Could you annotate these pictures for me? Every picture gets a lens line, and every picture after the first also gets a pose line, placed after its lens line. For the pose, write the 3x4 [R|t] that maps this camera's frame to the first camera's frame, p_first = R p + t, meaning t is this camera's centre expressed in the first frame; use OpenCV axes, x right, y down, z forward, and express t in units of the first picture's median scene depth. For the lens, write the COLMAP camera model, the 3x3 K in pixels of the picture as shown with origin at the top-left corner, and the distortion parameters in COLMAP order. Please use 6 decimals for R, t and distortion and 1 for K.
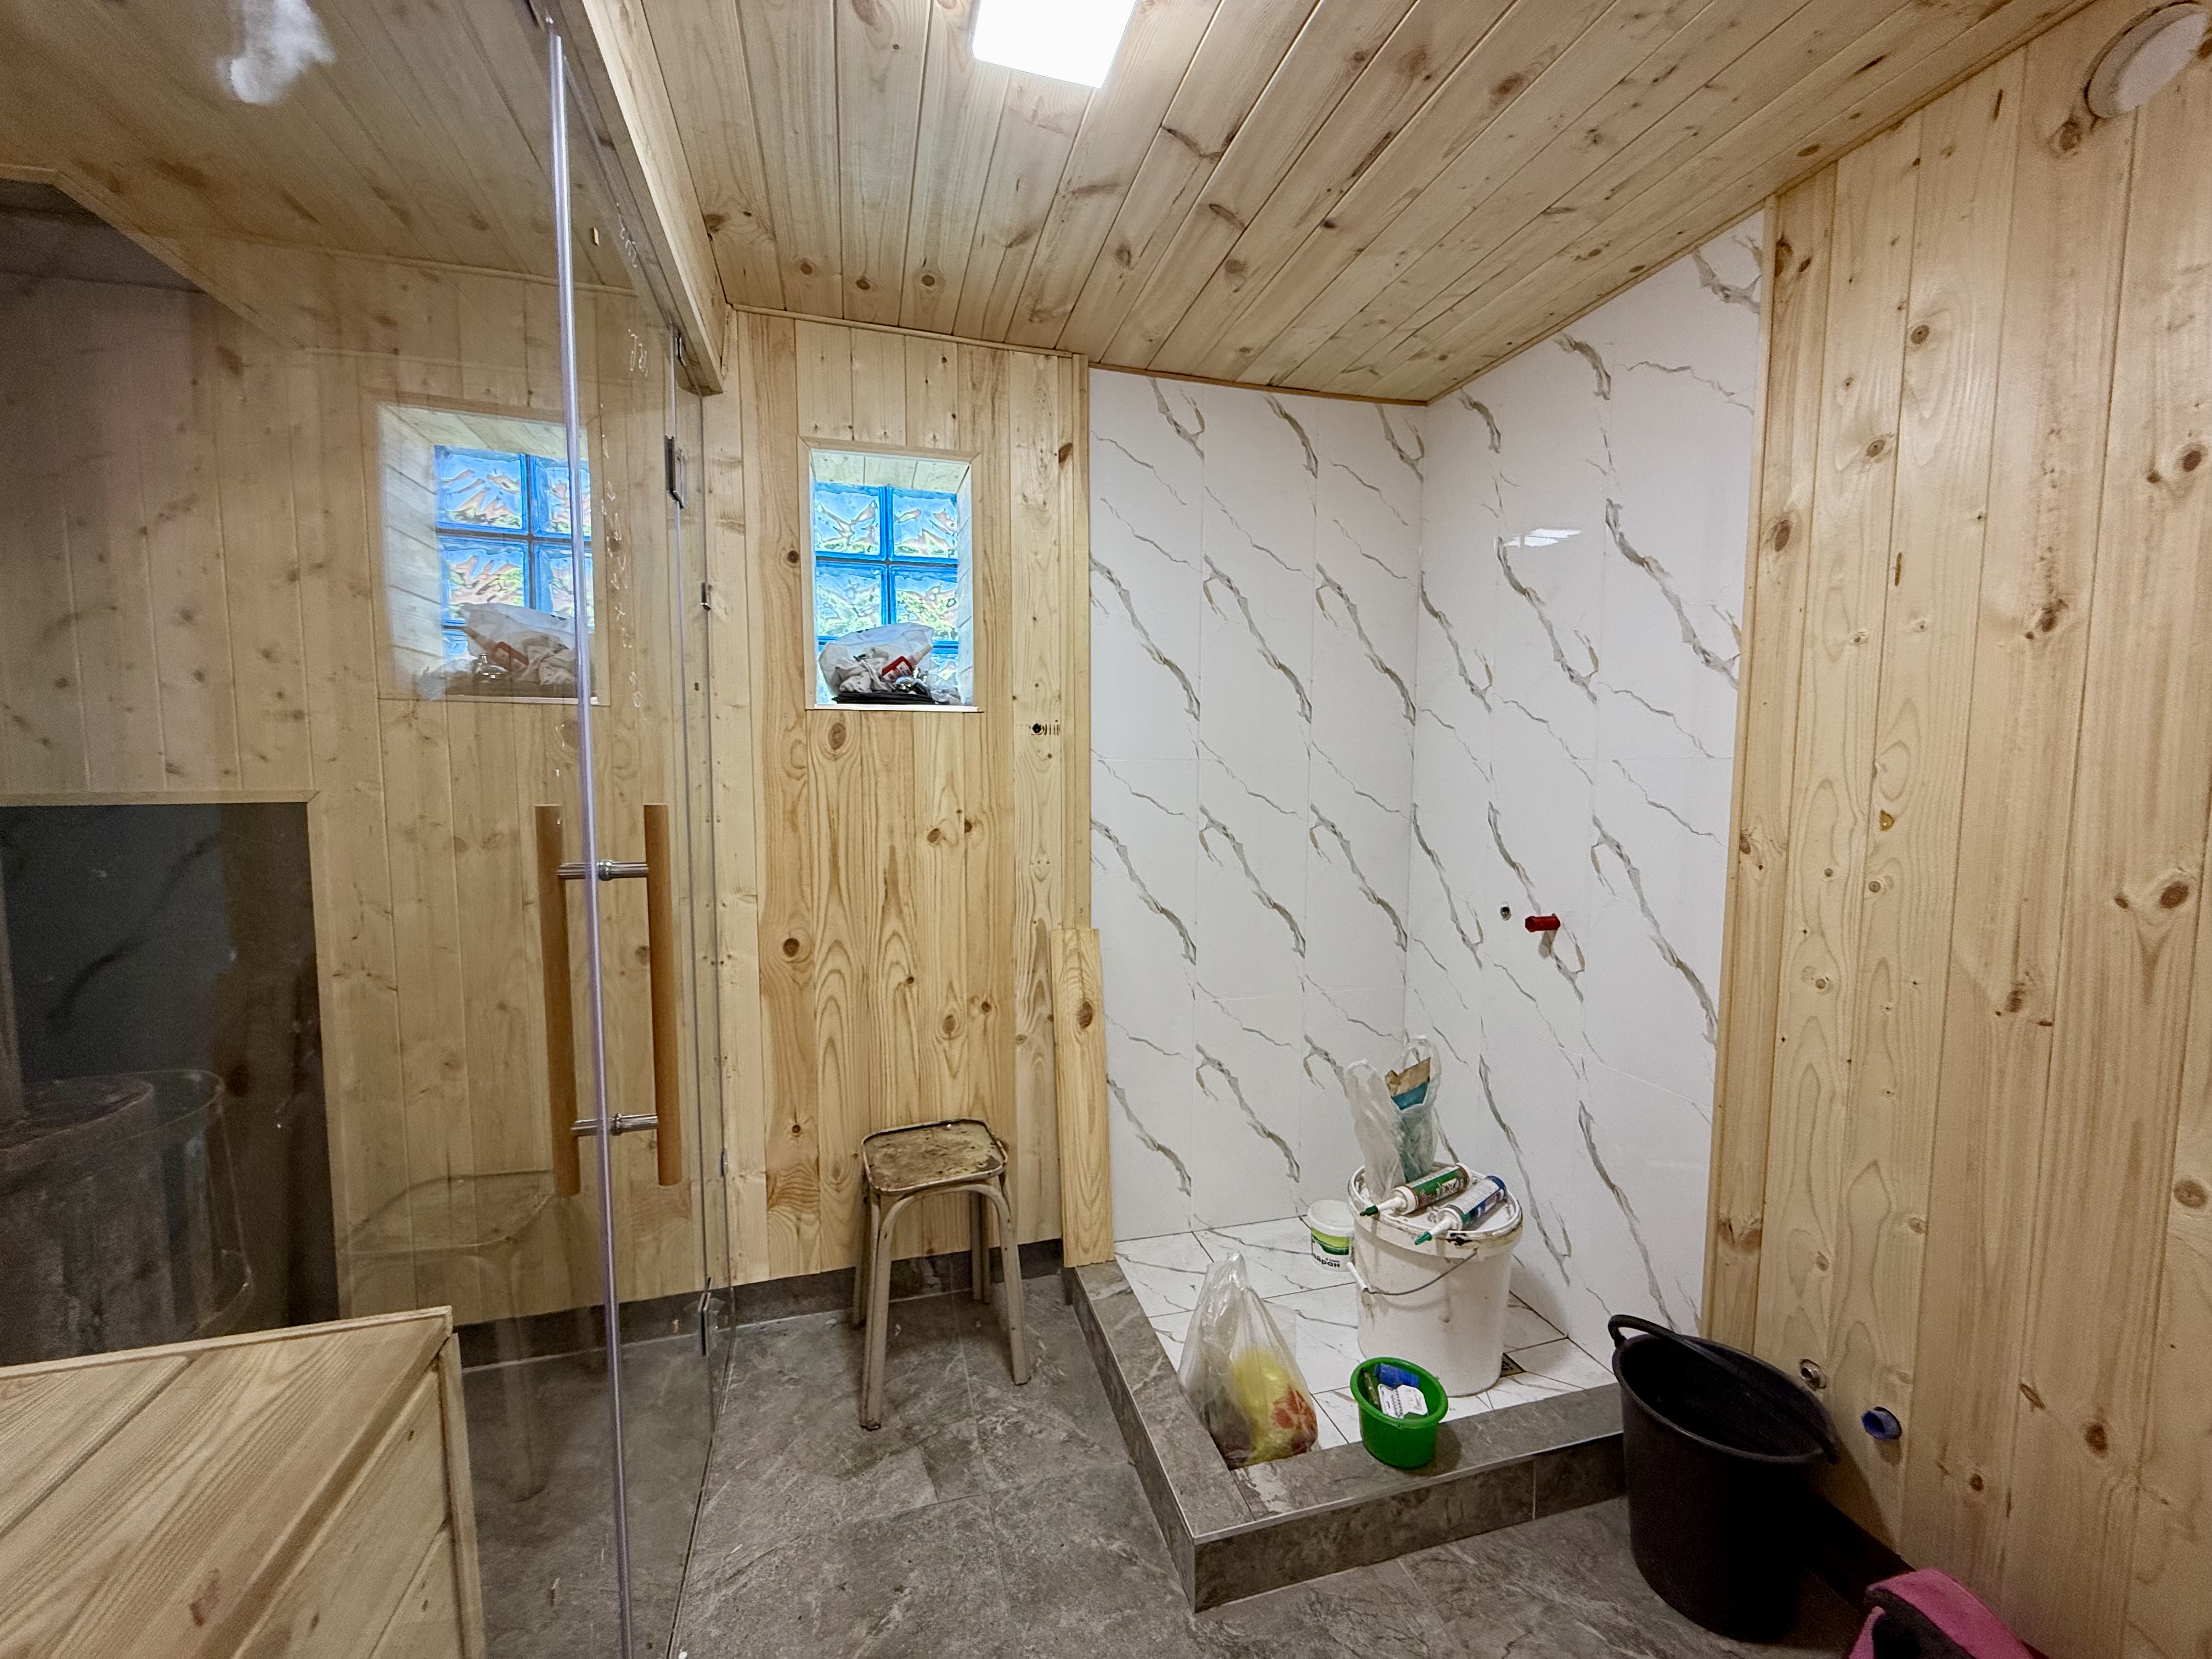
lens RADIAL K [[880.0, 0, 1103.2], [0, 880.0, 830.4], [0, 0, 1]] dist [0.000265, 0.000128]
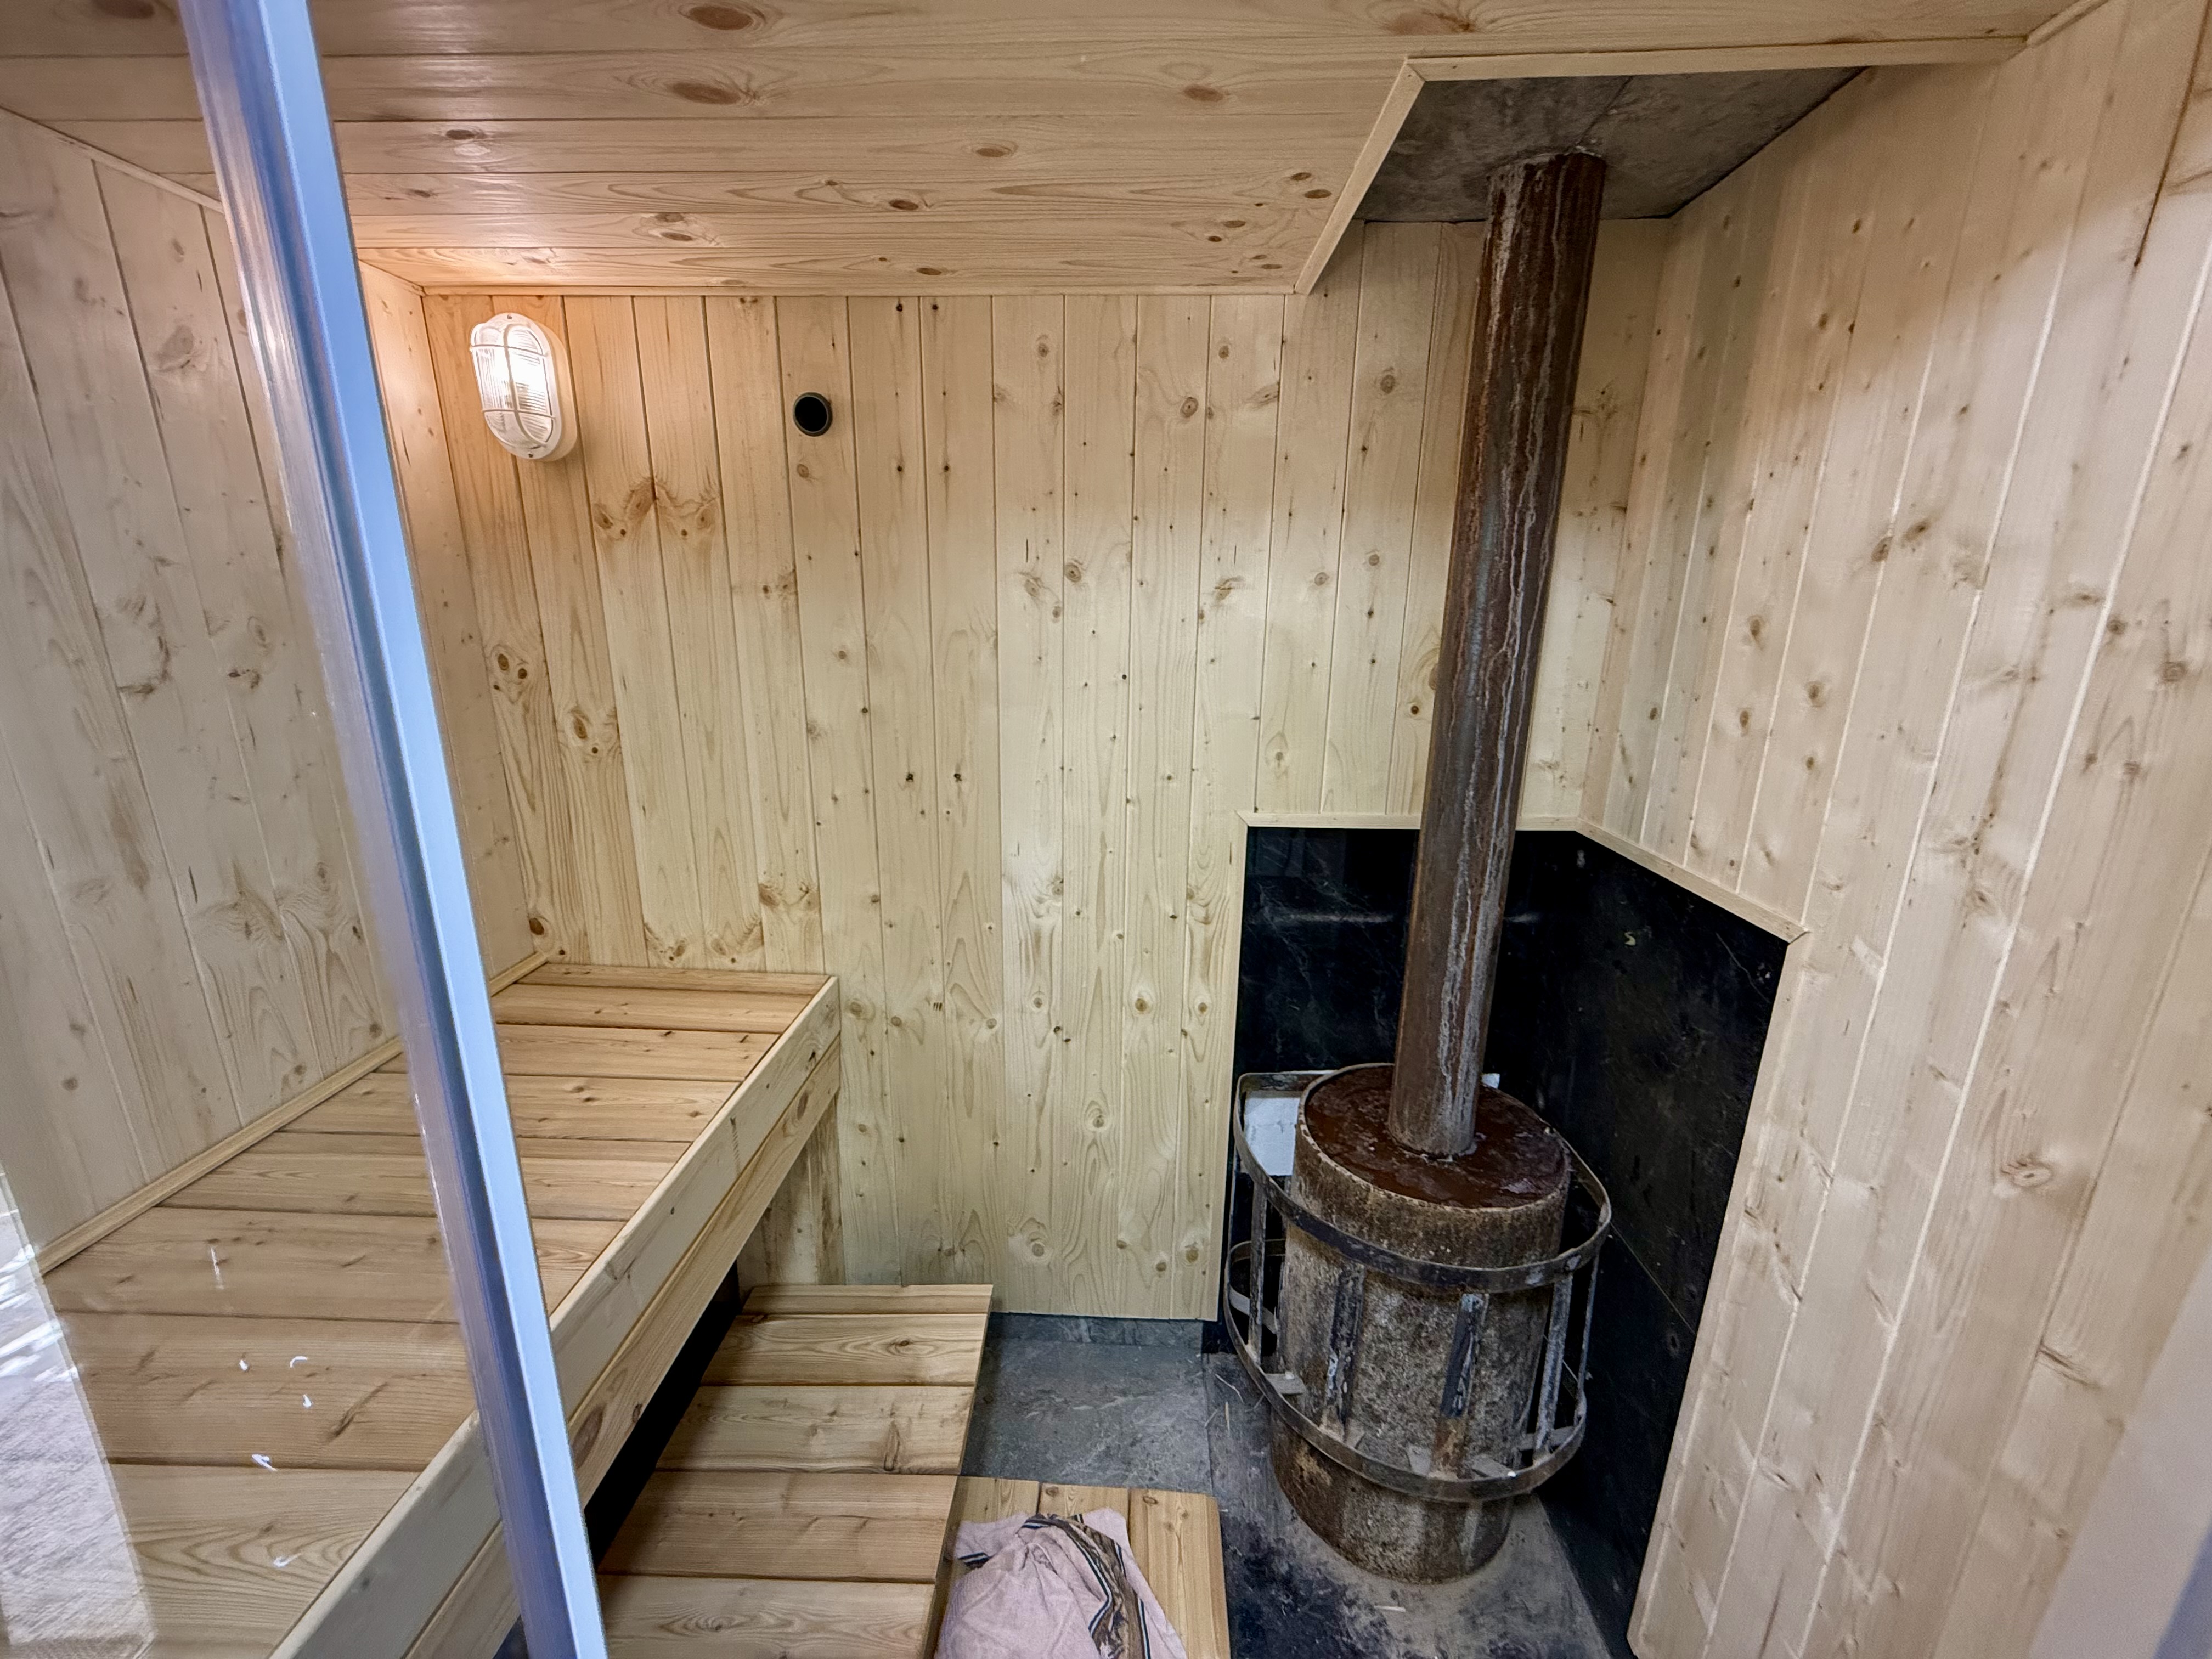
lens RADIAL K [[880.0, 0, 1107.9], [0, 880.0, 826.0], [0, 0, 1]] dist [0.000265, 0.000128]
pose [[-0.299842, 0.234593, -0.924695, -0.236719], [-0.086970, 0.958535, 0.271379, -0.233652], [0.950016, 0.161791, -0.267007, 0.720453]]
